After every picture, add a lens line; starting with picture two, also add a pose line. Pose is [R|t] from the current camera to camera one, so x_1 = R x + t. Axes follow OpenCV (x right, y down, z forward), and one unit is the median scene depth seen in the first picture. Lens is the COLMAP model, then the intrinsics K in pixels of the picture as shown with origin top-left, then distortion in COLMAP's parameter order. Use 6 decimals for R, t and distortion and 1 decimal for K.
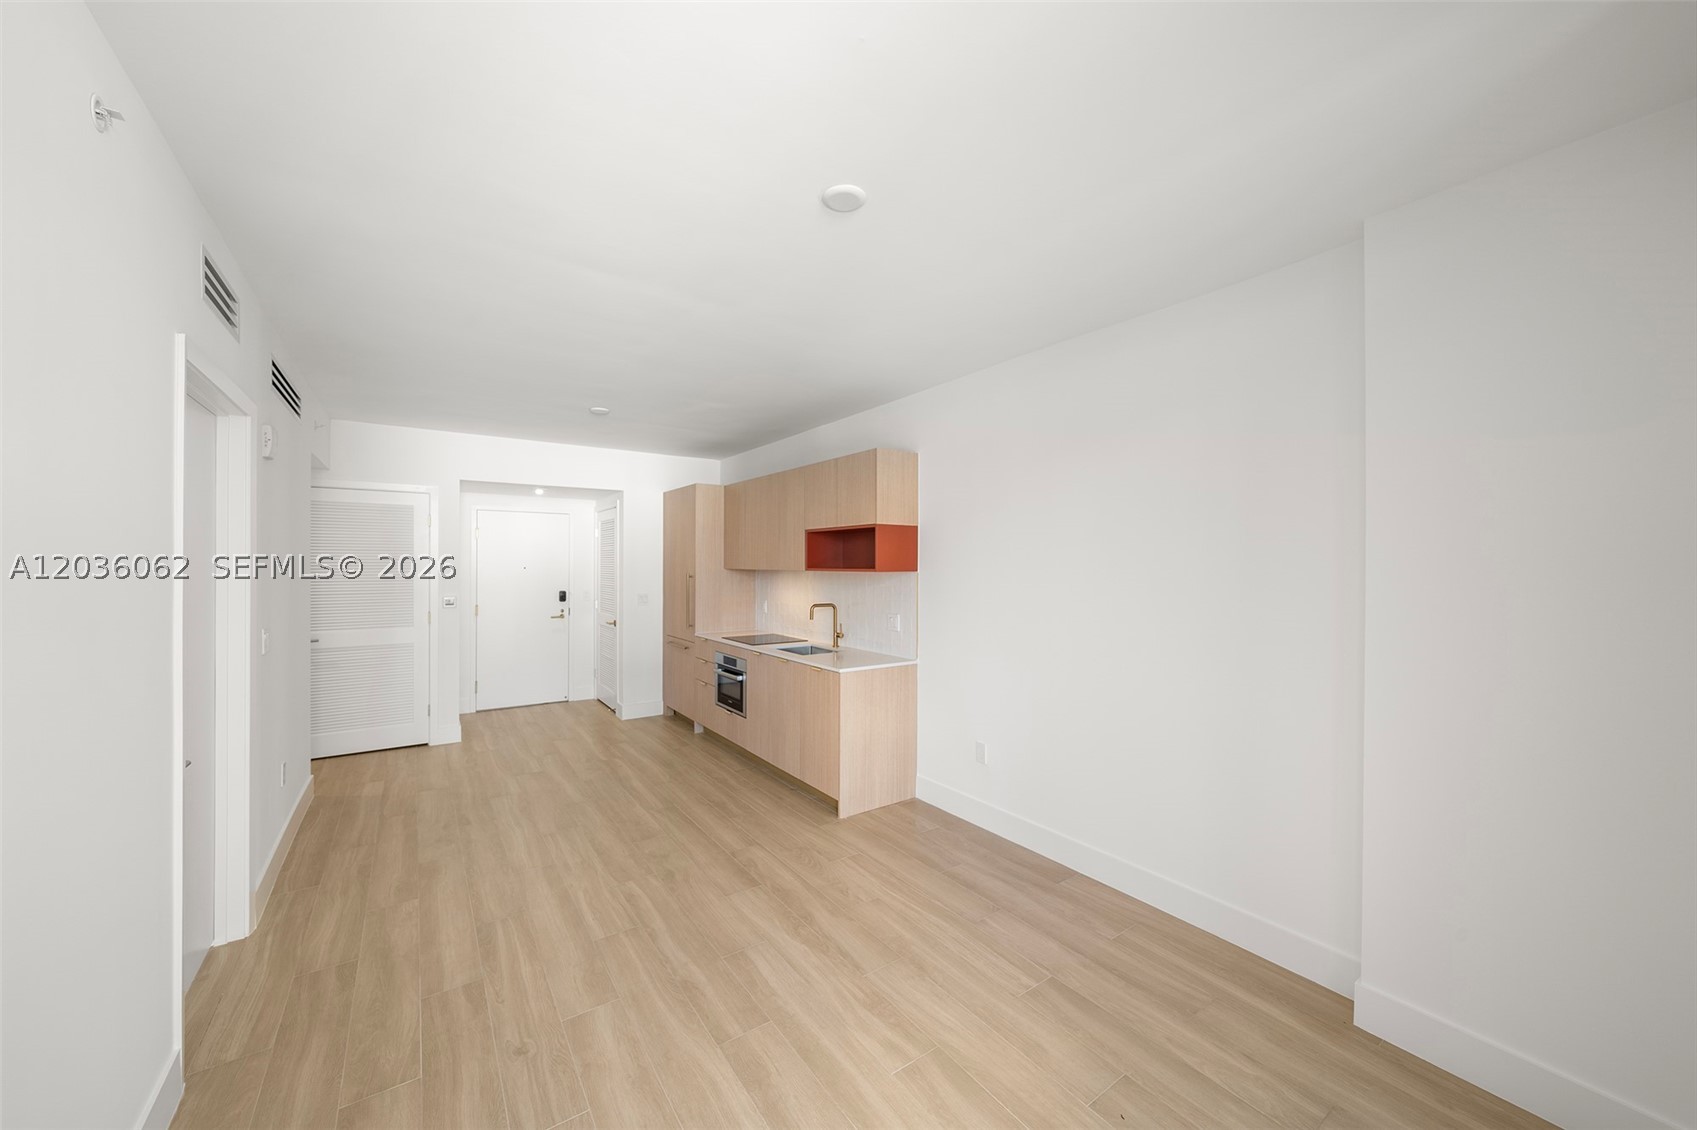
lens RADIAL K [[640.1, 0, 853.1], [0, 640.1, 559.1], [0, 0, 1]] dist [-0.009987, 0.000094]
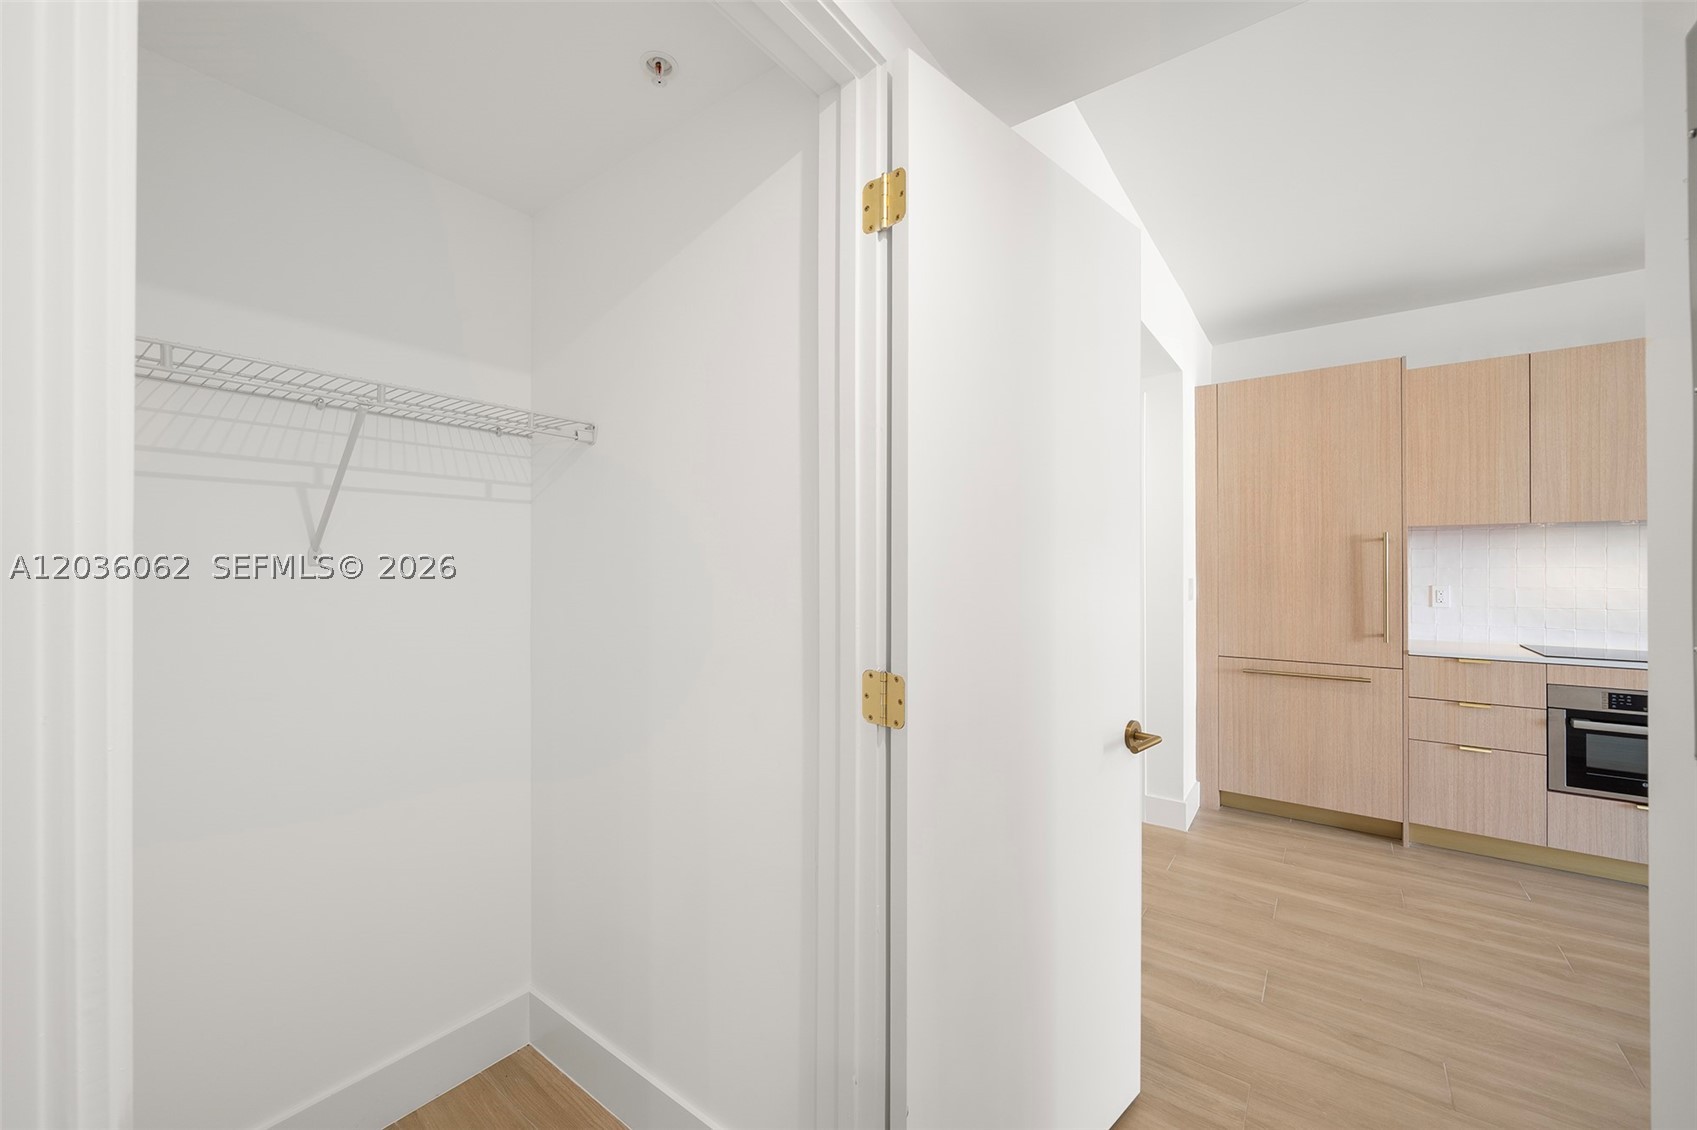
lens RADIAL K [[640.1, 0, 853.8], [0, 640.1, 561.6], [0, 0, 1]] dist [-0.009987, 0.000094]
pose [[0.940377, -0.007682, 0.340046, -0.883235], [0.010863, 0.999913, -0.007452, 0.043300], [-0.339960, 0.010702, 0.940379, 0.685943]]
